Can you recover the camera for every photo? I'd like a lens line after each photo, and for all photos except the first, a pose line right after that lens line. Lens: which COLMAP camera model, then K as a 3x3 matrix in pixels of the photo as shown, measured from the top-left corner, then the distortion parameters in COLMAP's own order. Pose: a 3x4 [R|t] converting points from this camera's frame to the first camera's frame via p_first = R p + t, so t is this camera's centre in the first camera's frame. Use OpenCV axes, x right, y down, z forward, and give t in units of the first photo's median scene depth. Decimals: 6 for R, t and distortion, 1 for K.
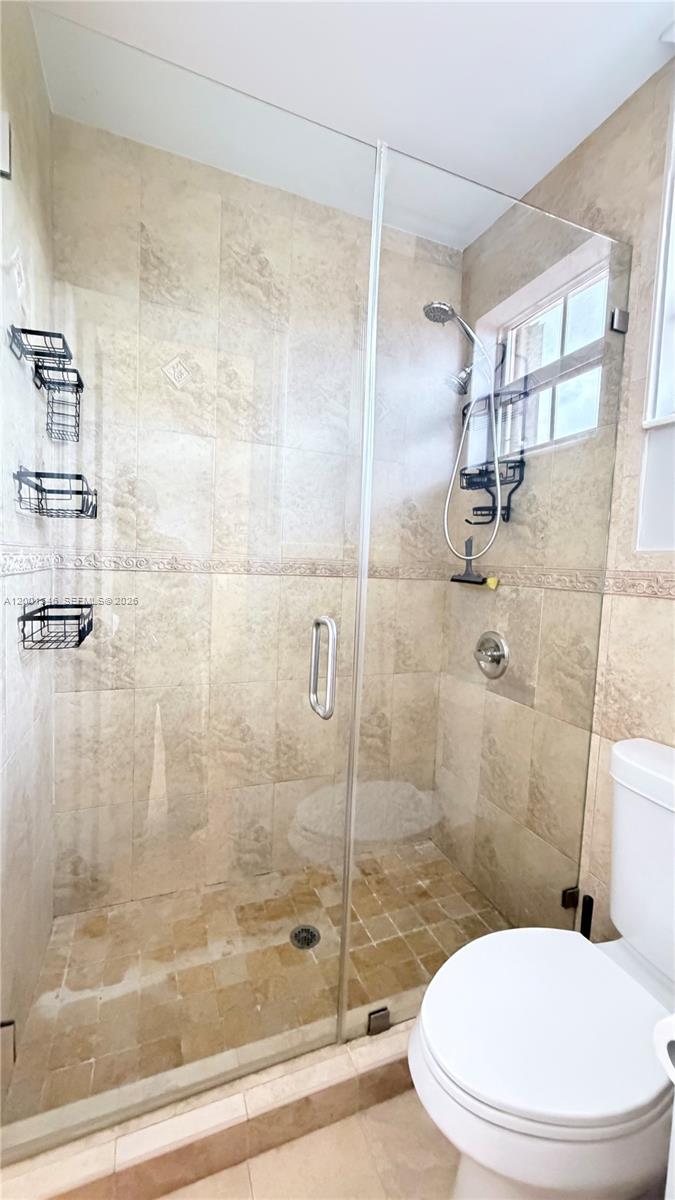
lens RADIAL K [[476.3, 0, 337.5], [0, 476.3, 600.0], [0, 0, 1]] dist [0.000660, -0.000287]
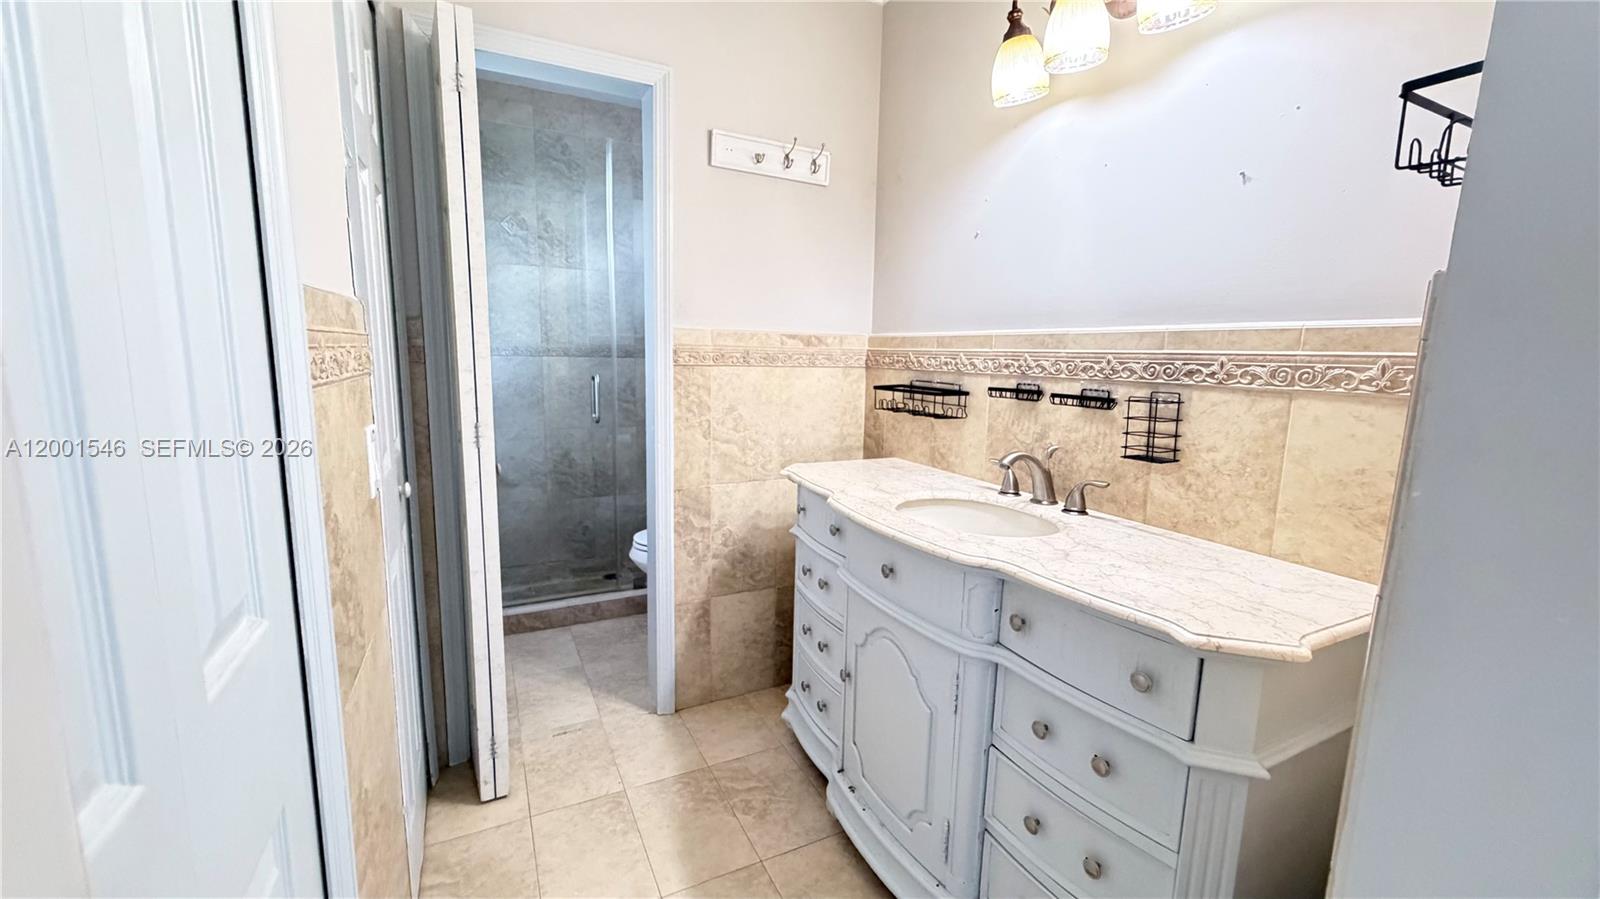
lens RADIAL K [[635.1, 0, 794.2], [0, 635.1, 449.6], [0, 0, 1]] dist [0.000660, -0.000287]
pose [[0.996004, -0.034211, 0.082493, 0.360284], [0.027468, 0.996292, 0.081536, 0.097861], [-0.084976, -0.078944, 0.993251, -1.103076]]
